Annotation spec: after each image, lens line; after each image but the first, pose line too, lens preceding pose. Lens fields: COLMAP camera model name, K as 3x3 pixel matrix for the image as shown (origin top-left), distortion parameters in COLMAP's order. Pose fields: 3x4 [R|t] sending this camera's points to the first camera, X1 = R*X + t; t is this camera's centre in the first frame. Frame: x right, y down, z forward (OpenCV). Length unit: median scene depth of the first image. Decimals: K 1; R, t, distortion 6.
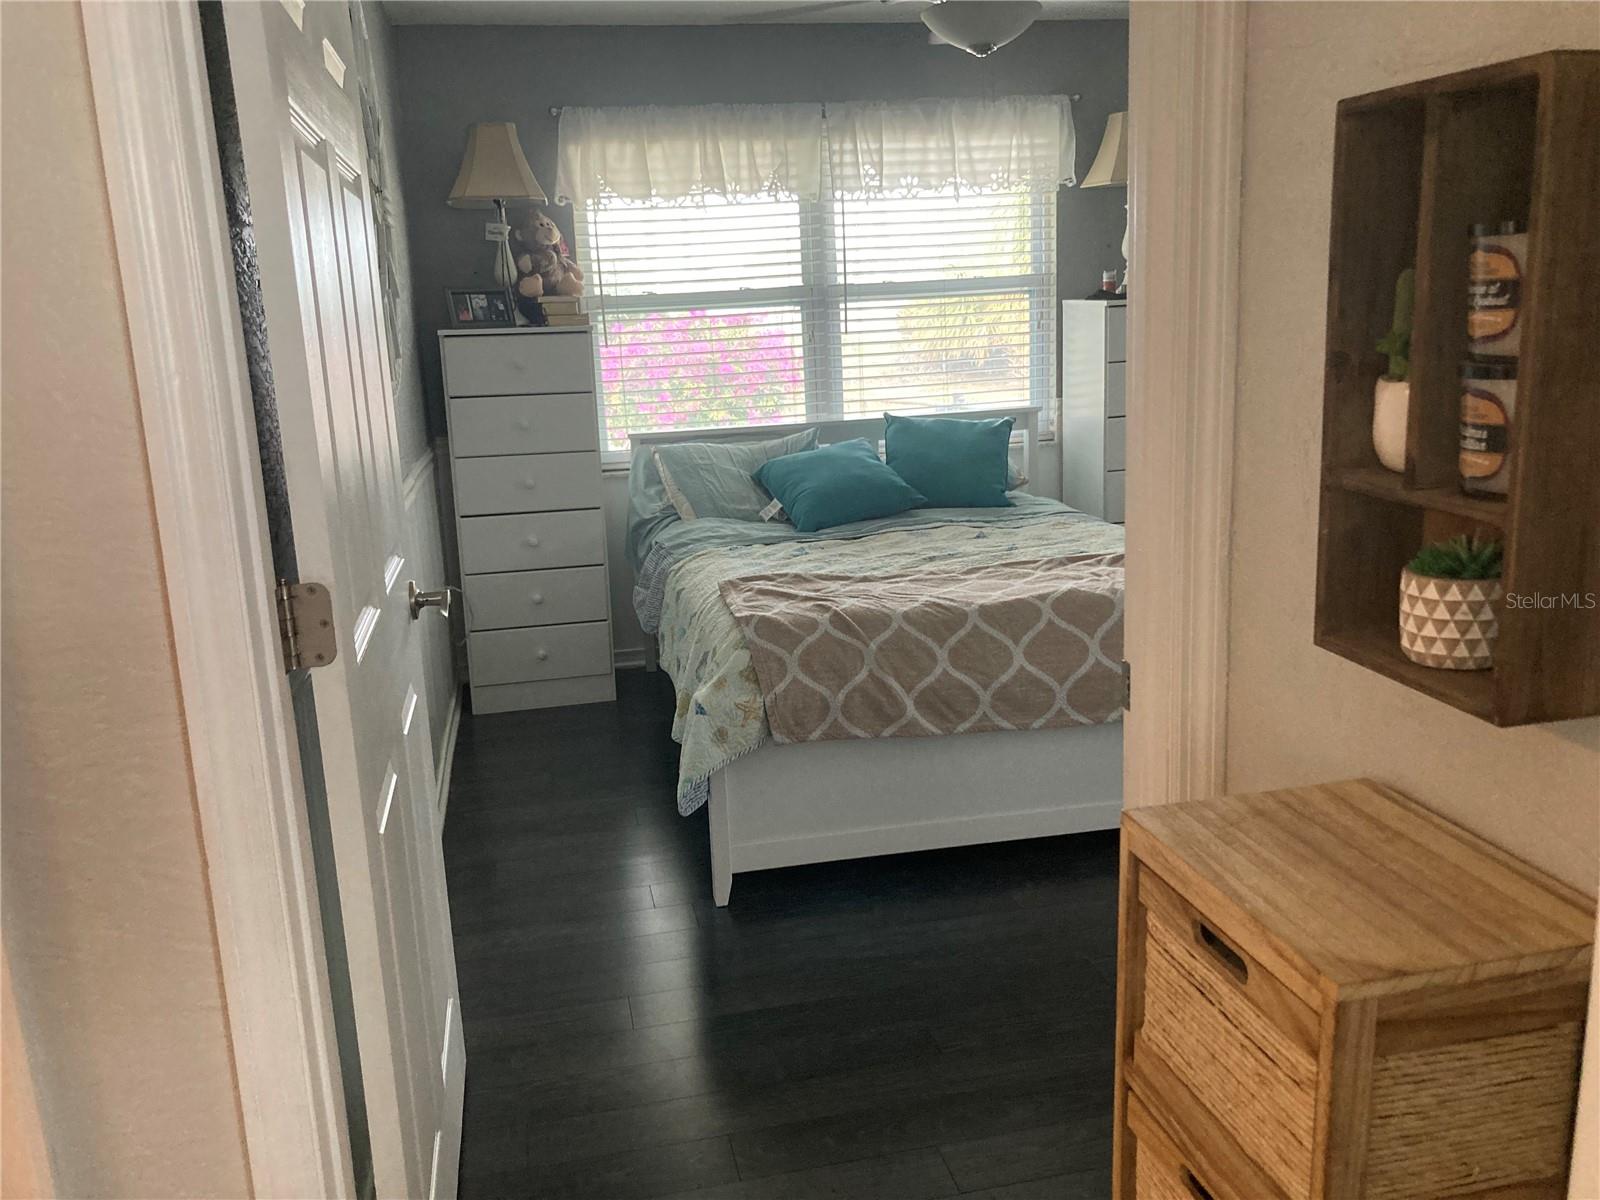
lens RADIAL K [[1293.1, 0, 791.8], [0, 1293.1, 578.0], [0, 0, 1]] dist [0.064021, -0.139100]
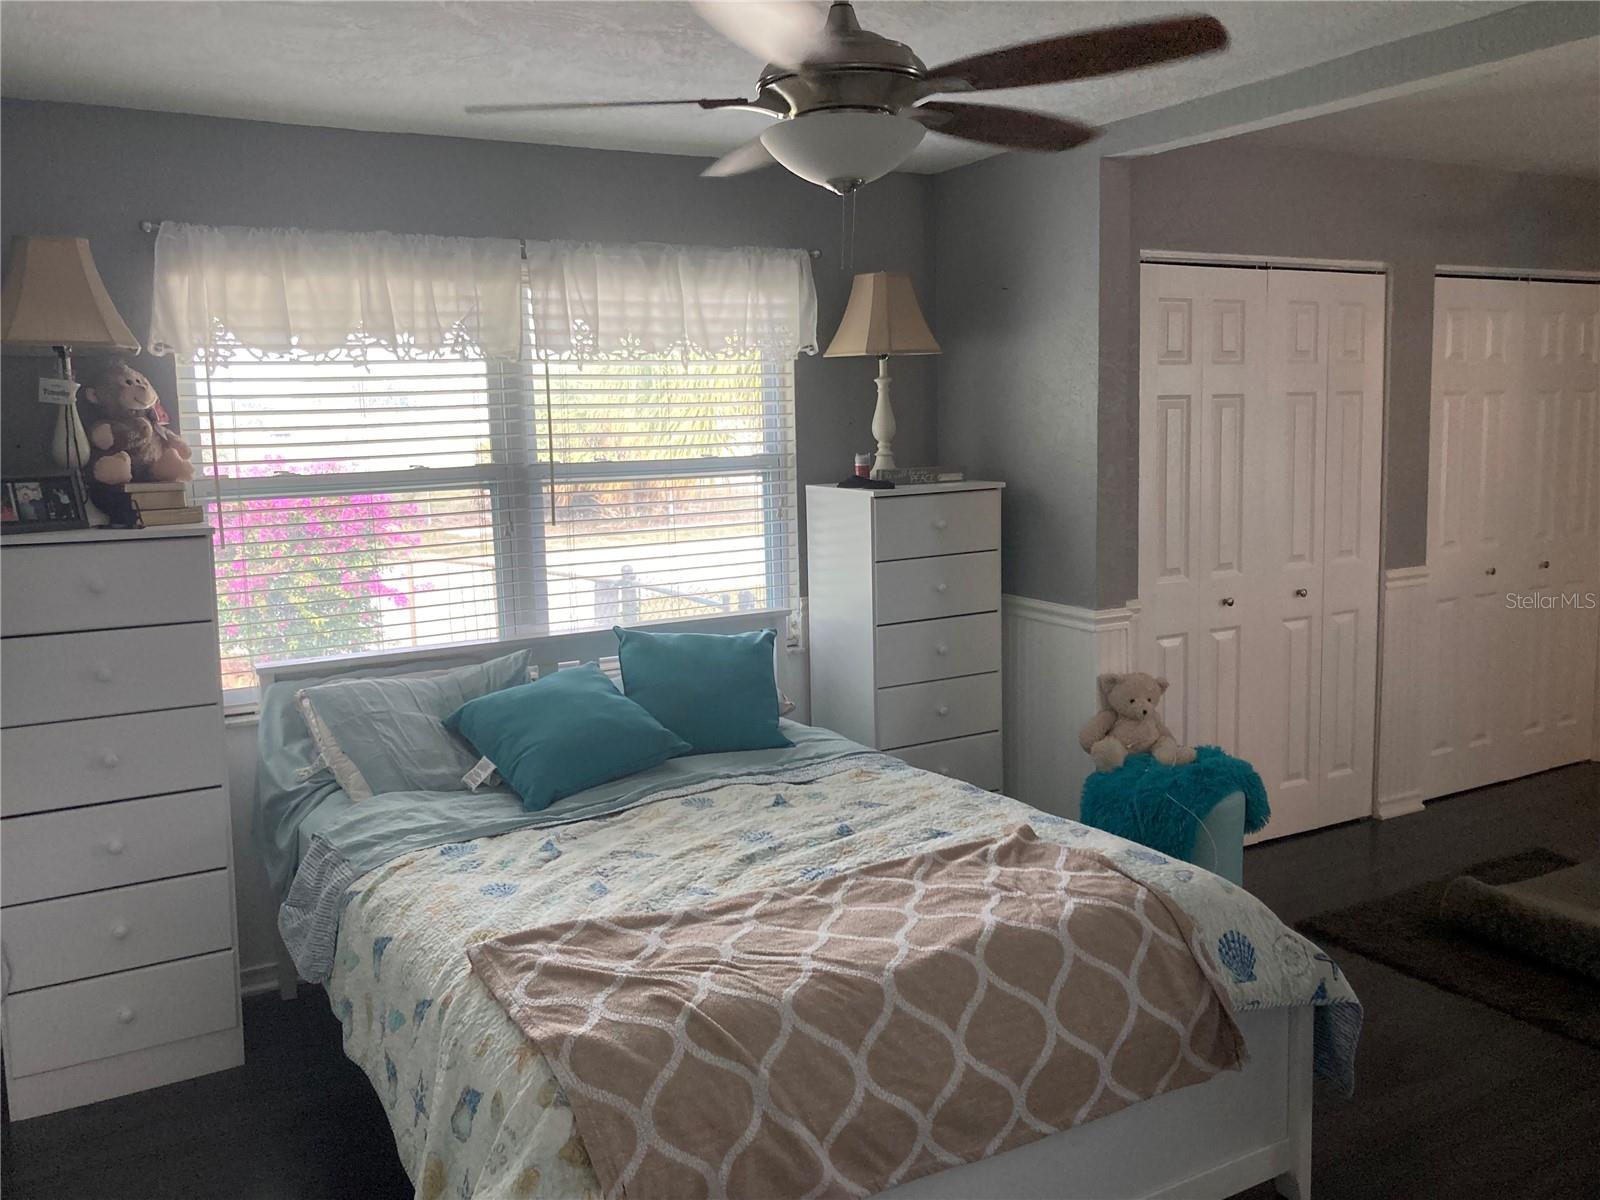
lens RADIAL K [[1293.1, 0, 791.8], [0, 1293.1, 578.0], [0, 0, 1]] dist [0.064021, -0.139100]
pose [[0.946802, -0.016999, 0.321368, -0.080823], [0.050200, 0.994181, -0.095310, -0.081573], [-0.317878, 0.106373, 0.942146, 0.237119]]
